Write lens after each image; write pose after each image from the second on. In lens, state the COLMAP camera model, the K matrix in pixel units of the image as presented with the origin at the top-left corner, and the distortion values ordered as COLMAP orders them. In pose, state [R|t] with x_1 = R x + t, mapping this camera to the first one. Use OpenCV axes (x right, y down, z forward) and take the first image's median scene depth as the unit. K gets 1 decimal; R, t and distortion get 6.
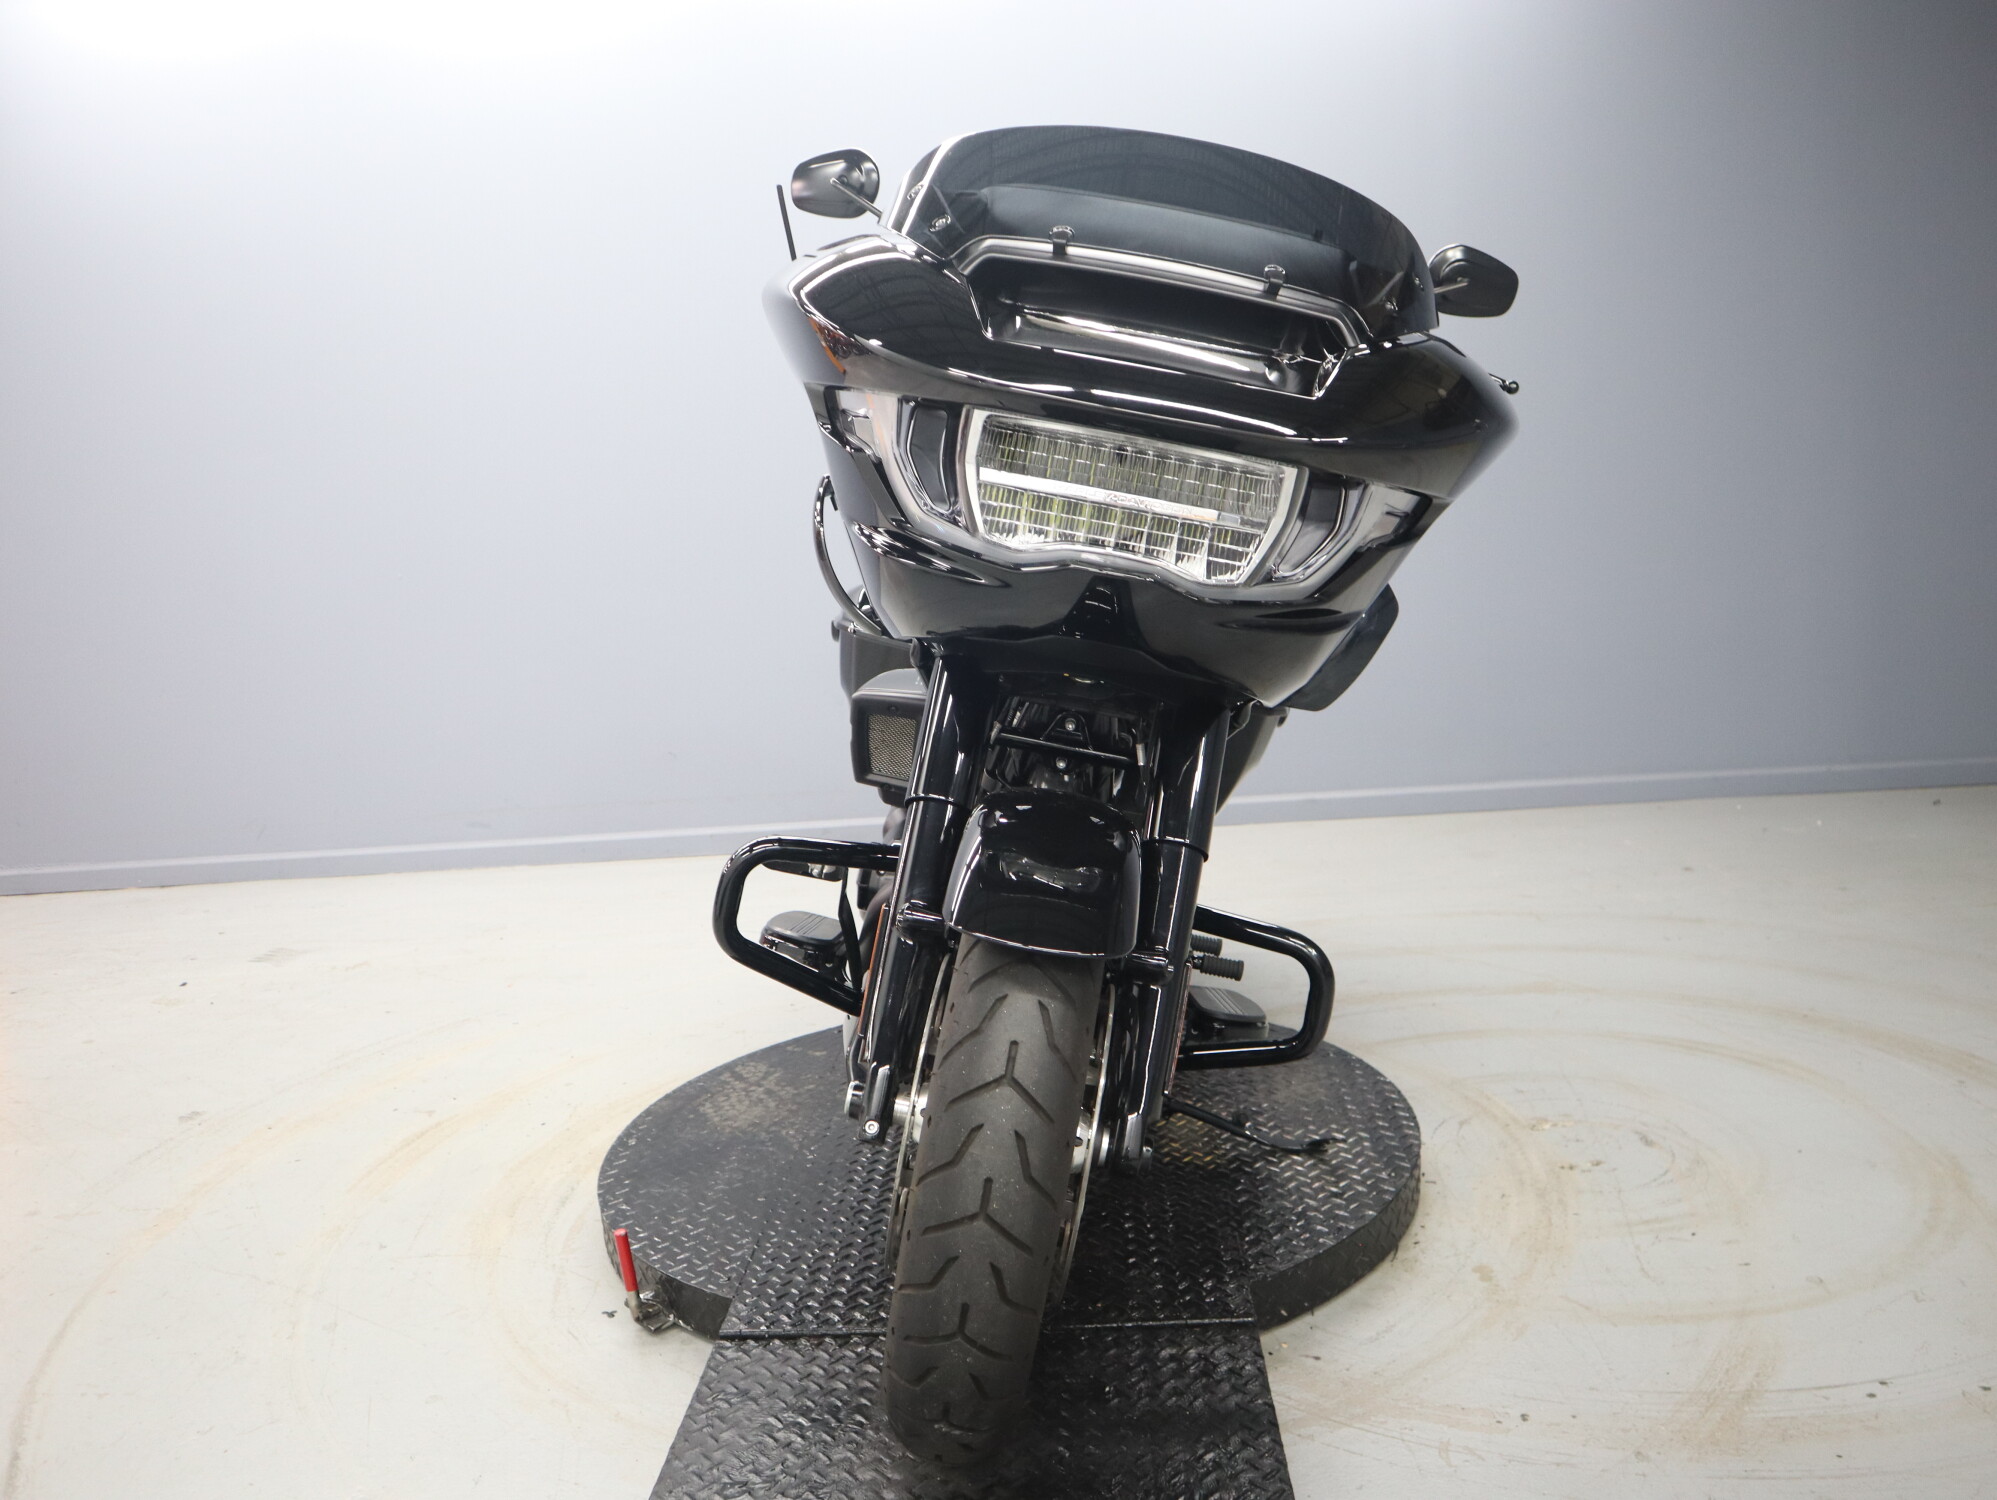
lens RADIAL K [[1569.6, 0, 987.7], [0, 1569.6, 756.2], [0, 0, 1]] dist [-0.122275, 0.074667]
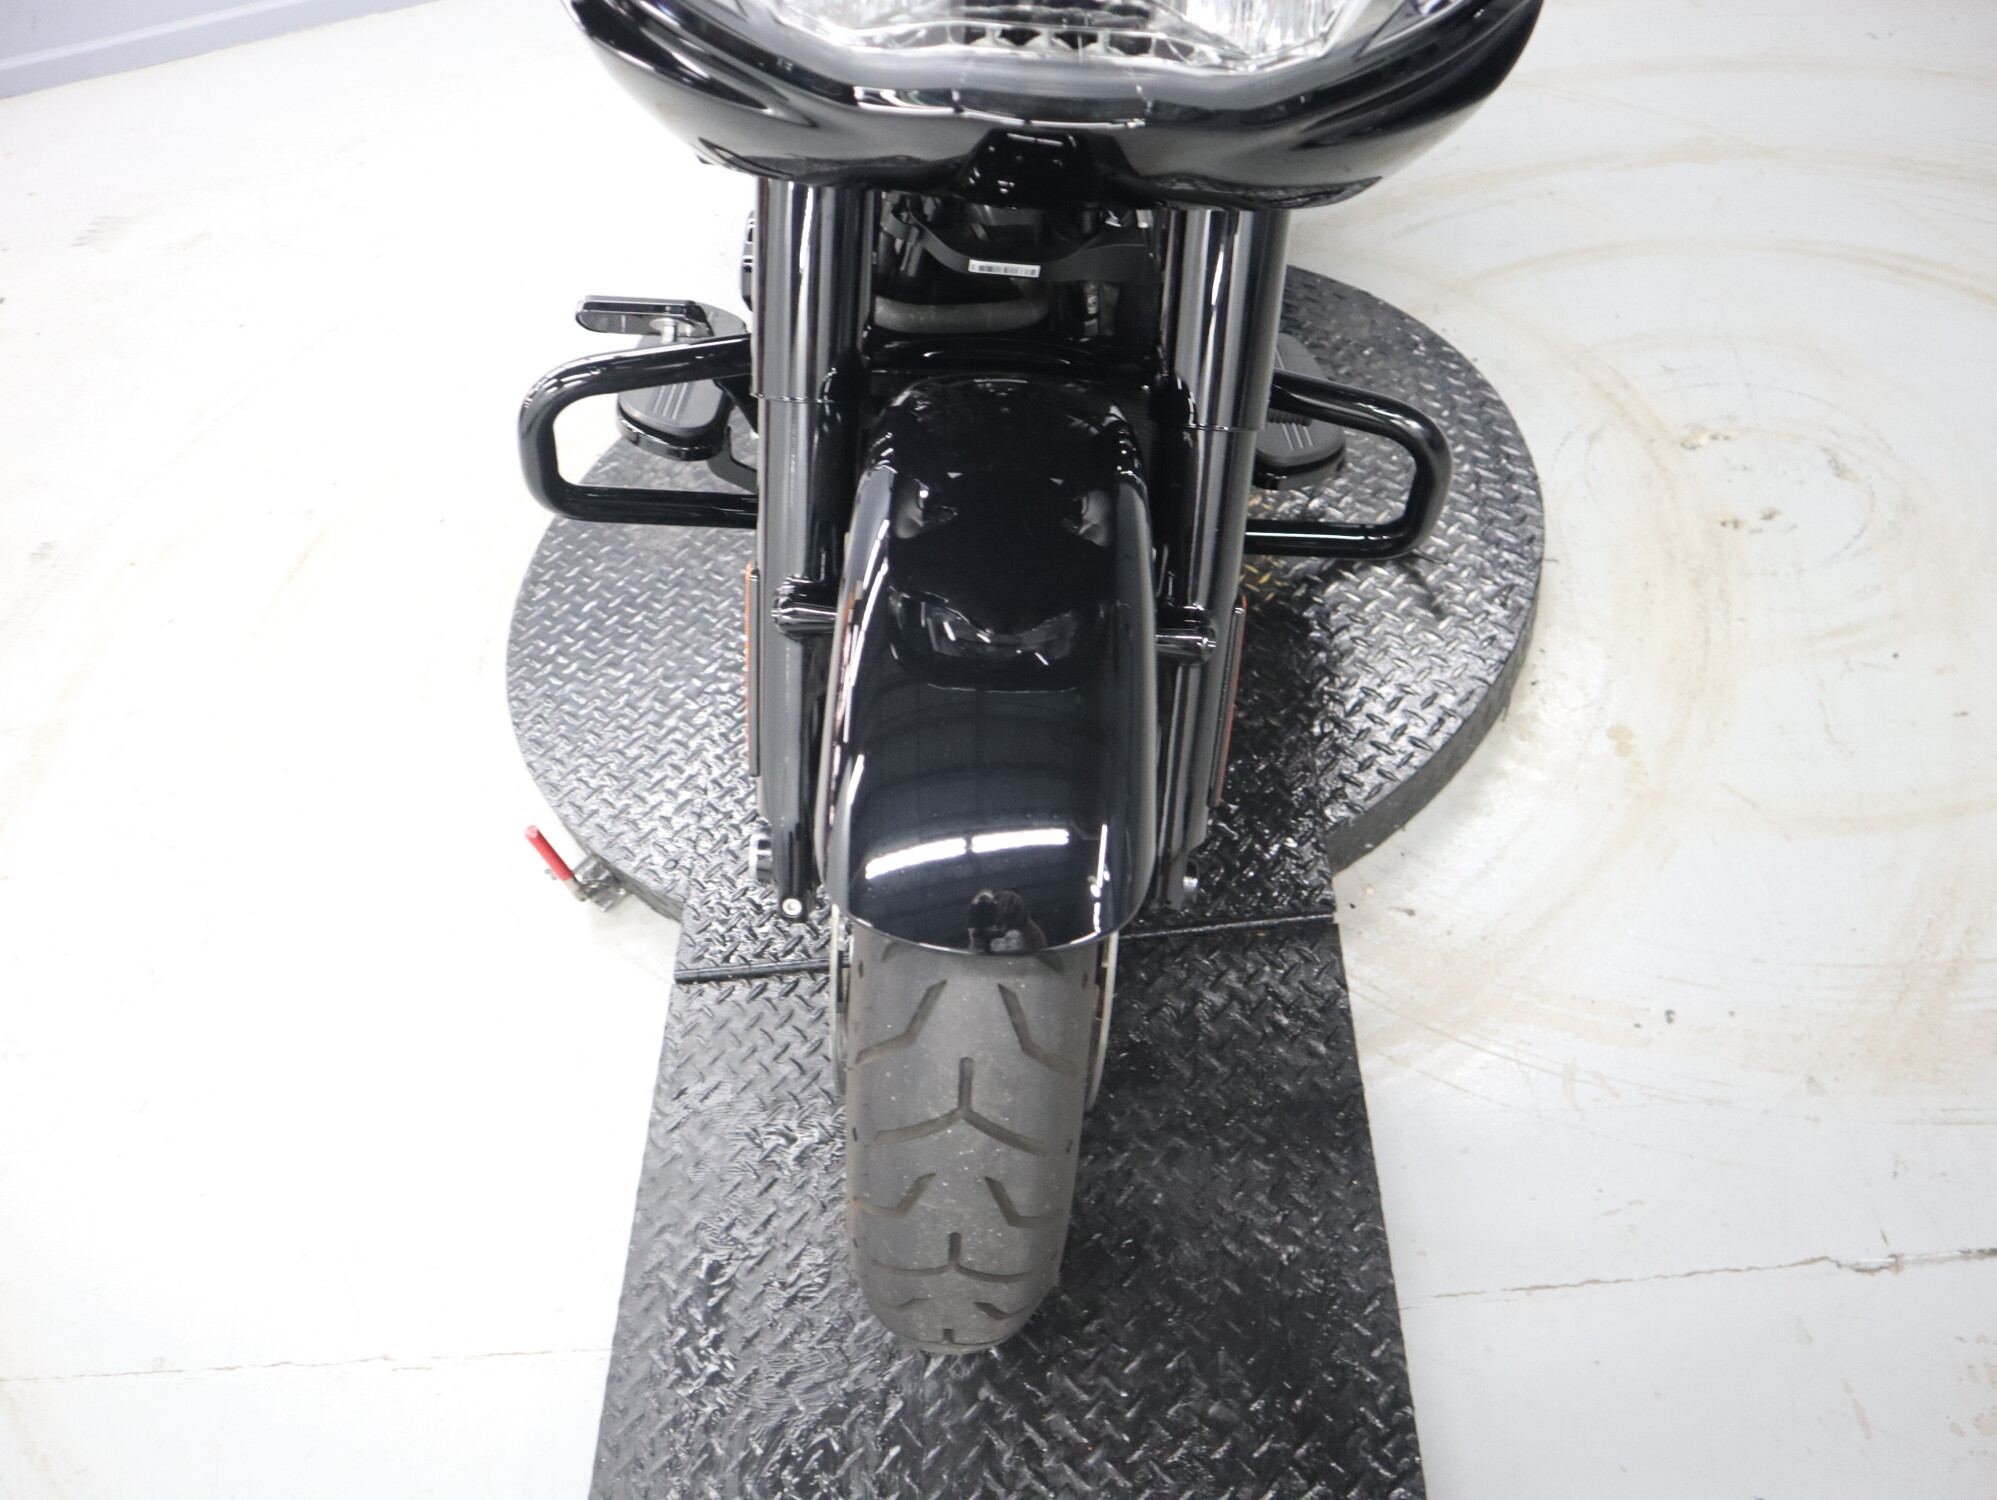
lens RADIAL K [[1569.6, 0, 981.6], [0, 1569.6, 744.8], [0, 0, 1]] dist [-0.122275, 0.074667]
pose [[0.992082, -0.107417, -0.065069, 0.051916], [0.124574, 0.775966, 0.618351, -0.200239], [-0.015931, -0.621561, 0.783204, 0.406292]]
